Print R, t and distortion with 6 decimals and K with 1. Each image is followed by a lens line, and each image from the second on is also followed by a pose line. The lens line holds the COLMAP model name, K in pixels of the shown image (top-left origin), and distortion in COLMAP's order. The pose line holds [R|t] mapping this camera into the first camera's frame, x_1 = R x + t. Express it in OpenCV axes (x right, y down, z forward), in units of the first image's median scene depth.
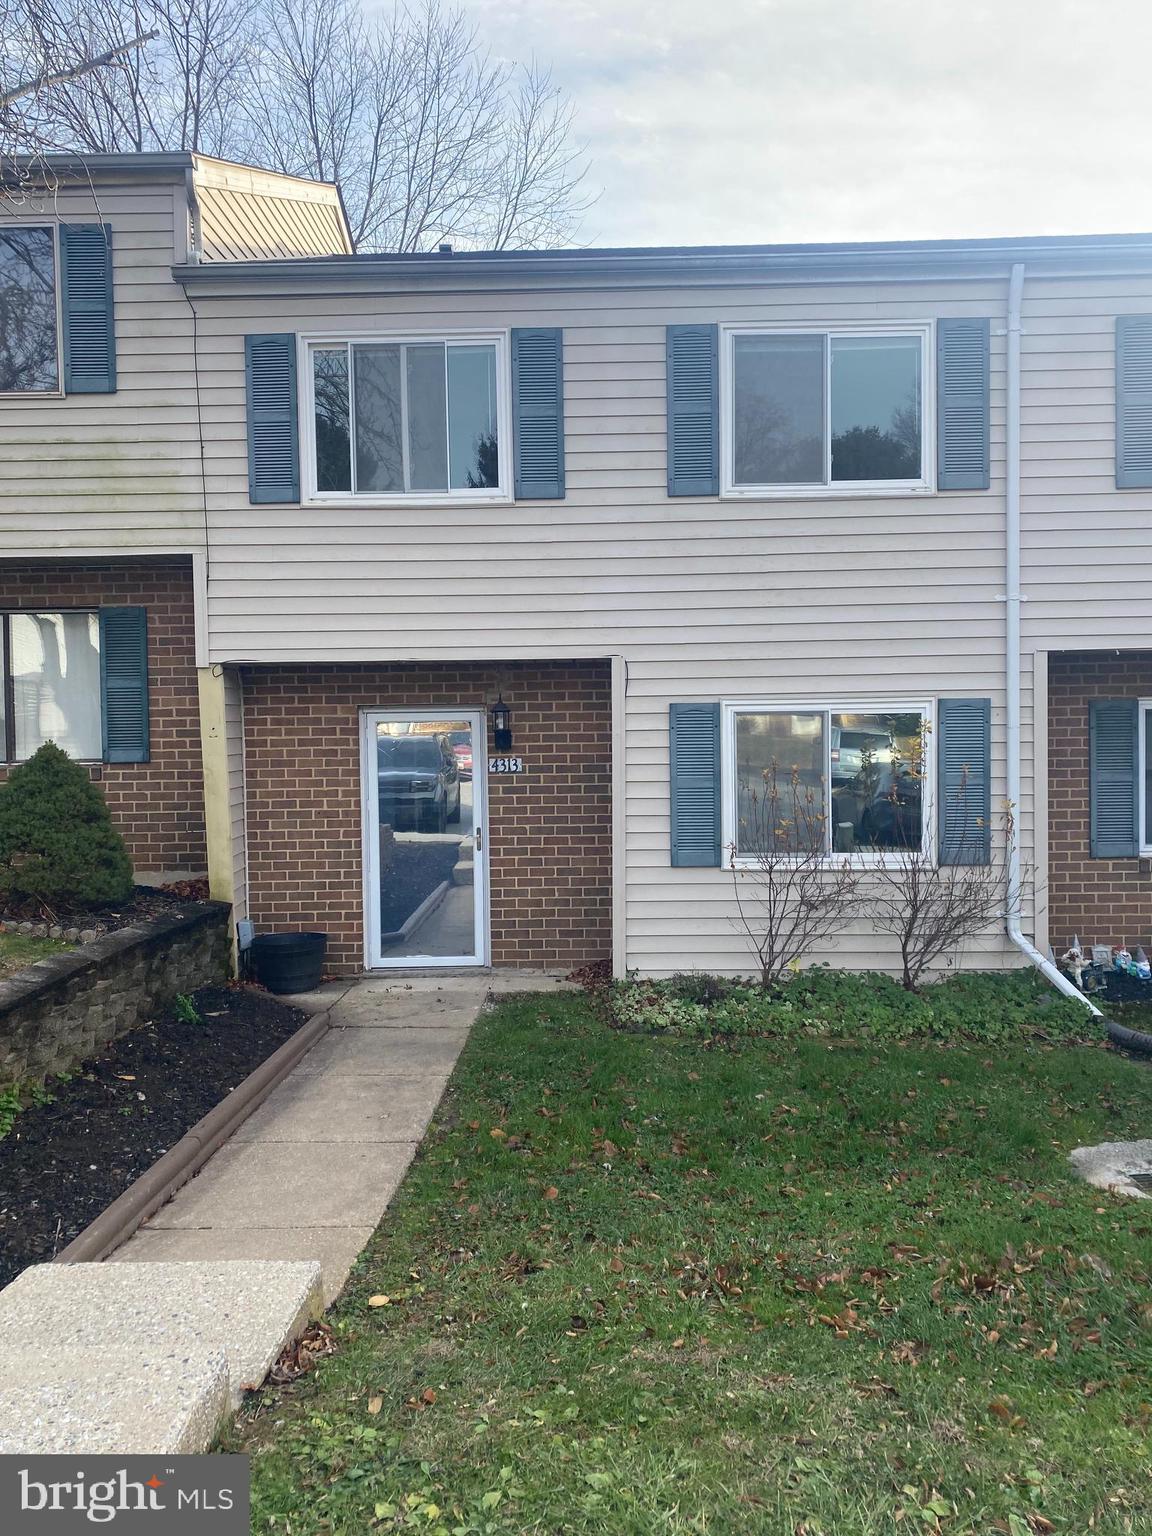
lens RADIAL K [[1168.8, 0, 574.6], [0, 1168.8, 764.7], [0, 0, 1]] dist [0.062946, -0.063542]
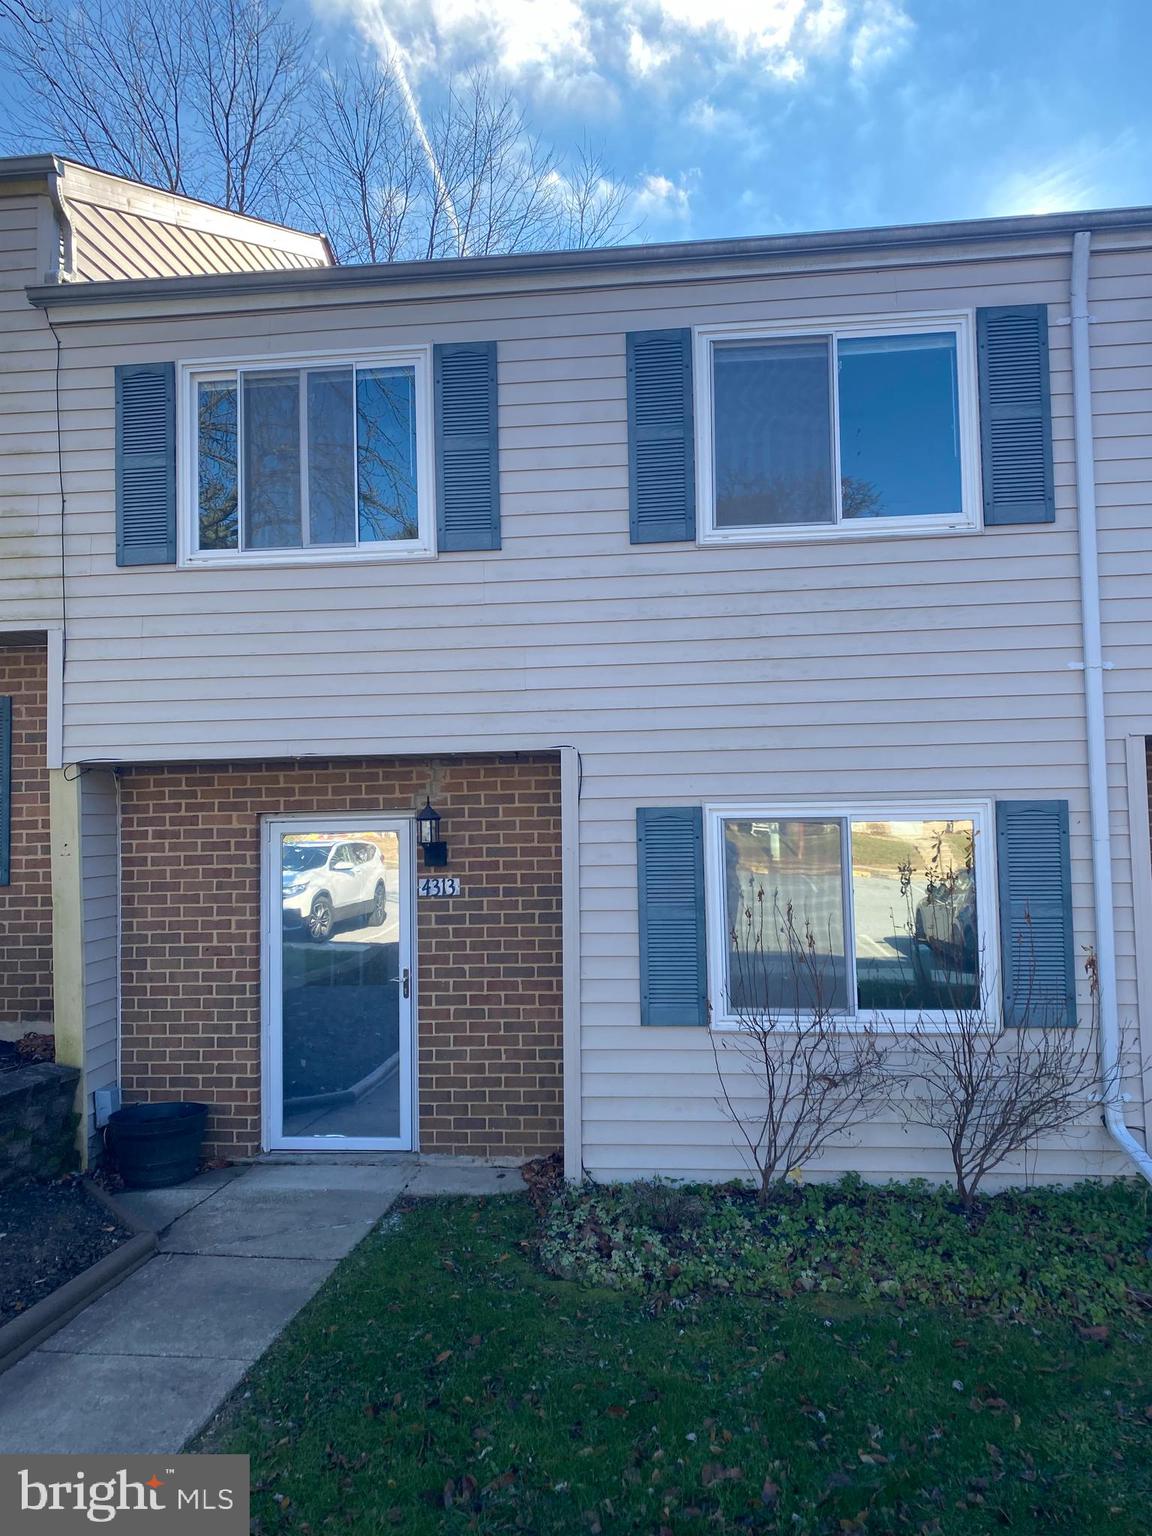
lens RADIAL K [[1168.8, 0, 584.2], [0, 1168.8, 762.8], [0, 0, 1]] dist [0.062946, -0.063542]
pose [[0.996220, -0.010715, -0.086198, 0.114235], [0.003395, 0.996407, -0.084628, -0.017509], [0.086795, 0.084016, 0.992677, 0.235274]]
